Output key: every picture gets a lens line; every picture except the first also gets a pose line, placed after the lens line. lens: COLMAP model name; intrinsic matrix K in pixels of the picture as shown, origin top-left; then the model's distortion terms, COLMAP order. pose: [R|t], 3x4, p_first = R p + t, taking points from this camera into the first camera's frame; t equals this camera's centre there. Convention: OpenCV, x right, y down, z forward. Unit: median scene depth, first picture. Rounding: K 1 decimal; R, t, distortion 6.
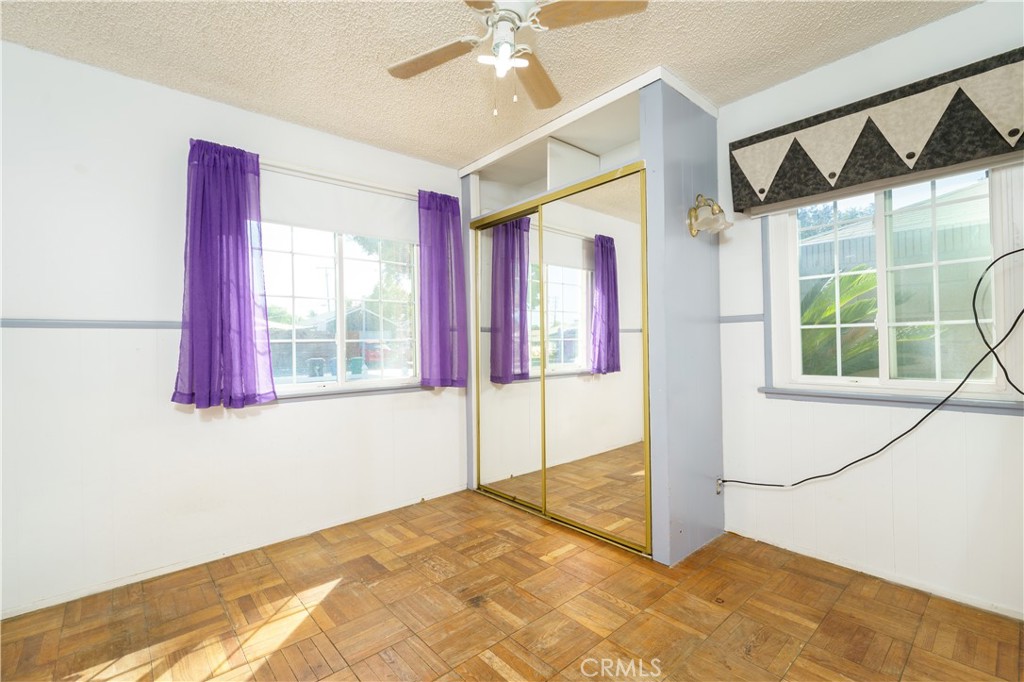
lens RADIAL K [[452.4, 0, 512.0], [0, 452.4, 341.0], [0, 0, 1]] dist [-0.000146, -0.000027]
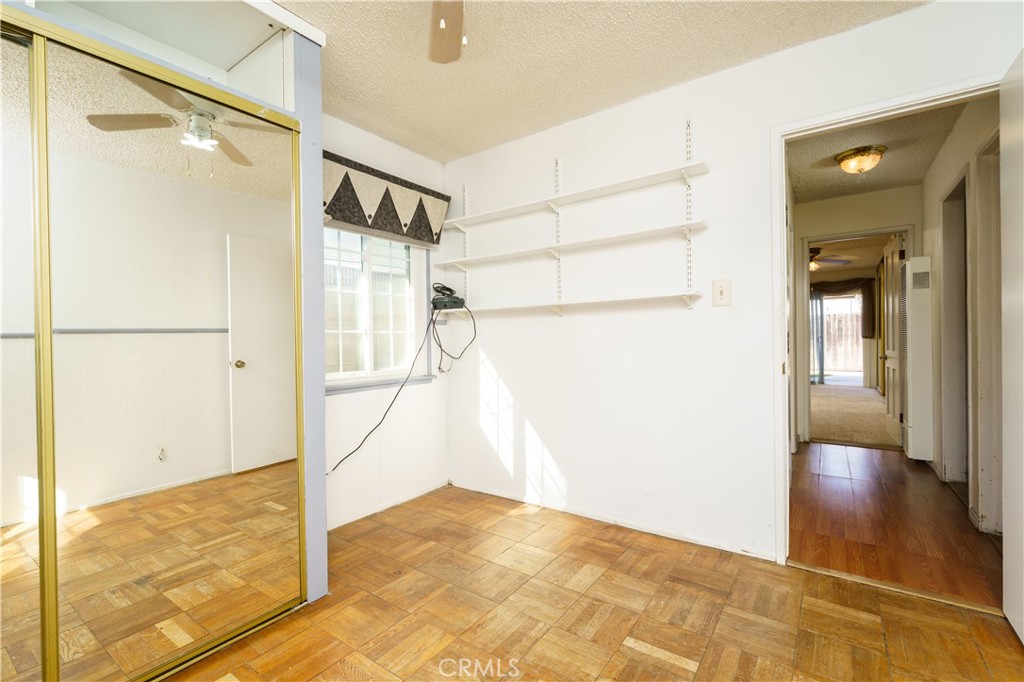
lens RADIAL K [[452.4, 0, 512.0], [0, 452.4, 341.0], [0, 0, 1]] dist [-0.000146, -0.000027]
pose [[-0.228686, 0.014740, 0.973389, -0.679934], [0.013003, 0.999842, -0.012085, 0.015199], [-0.973413, 0.009893, -0.228842, 0.938008]]
